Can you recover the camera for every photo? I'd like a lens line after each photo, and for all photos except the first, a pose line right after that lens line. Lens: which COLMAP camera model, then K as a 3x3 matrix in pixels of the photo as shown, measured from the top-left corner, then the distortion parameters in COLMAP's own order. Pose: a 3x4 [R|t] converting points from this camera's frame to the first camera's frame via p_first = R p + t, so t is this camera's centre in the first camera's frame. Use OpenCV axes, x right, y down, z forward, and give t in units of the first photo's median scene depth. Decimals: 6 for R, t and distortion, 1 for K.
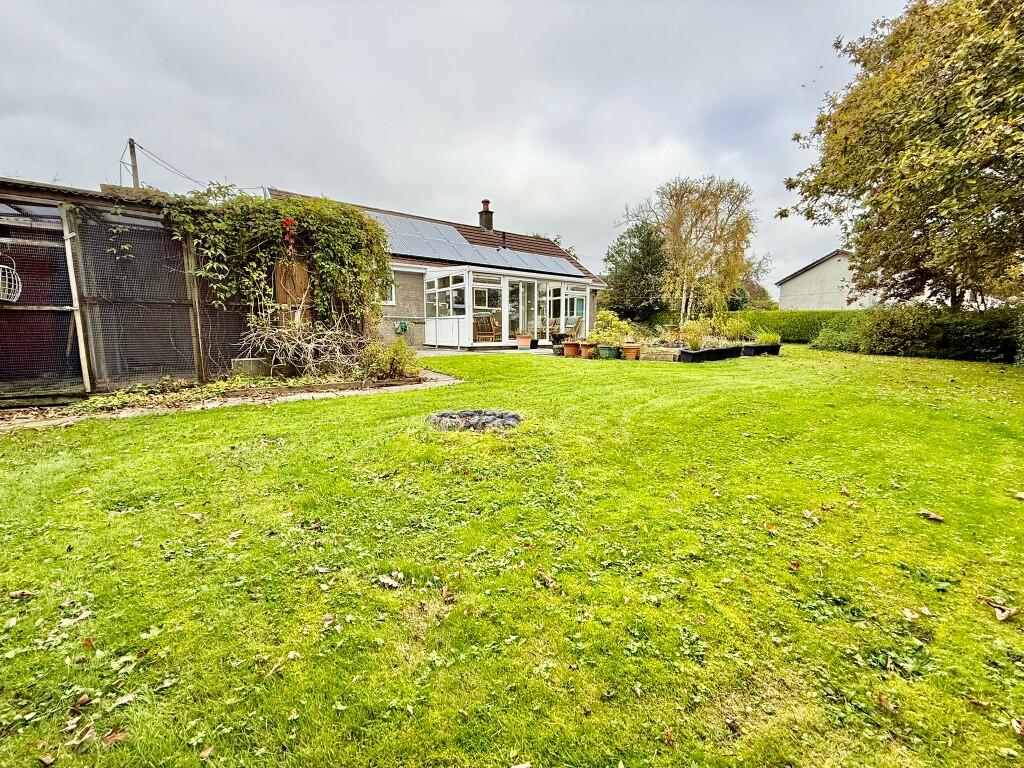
lens RADIAL K [[406.3, 0, 512.5], [0, 406.3, 382.7], [0, 0, 1]] dist [-0.001038, 0.000051]
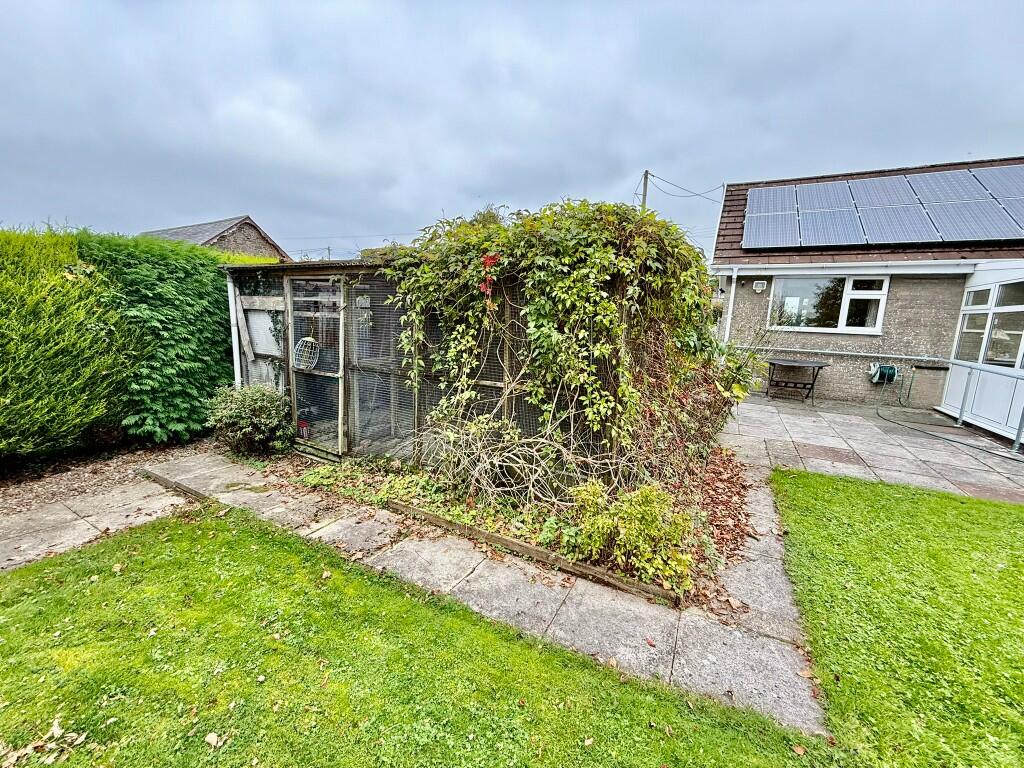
lens RADIAL K [[406.3, 0, 512.8], [0, 406.3, 384.4], [0, 0, 1]] dist [-0.001038, 0.000051]
pose [[0.429869, 0.164231, -0.887829, 0.010914], [-0.152385, 0.982409, 0.107945, -0.102980], [0.889939, 0.088890, 0.447334, 0.281265]]
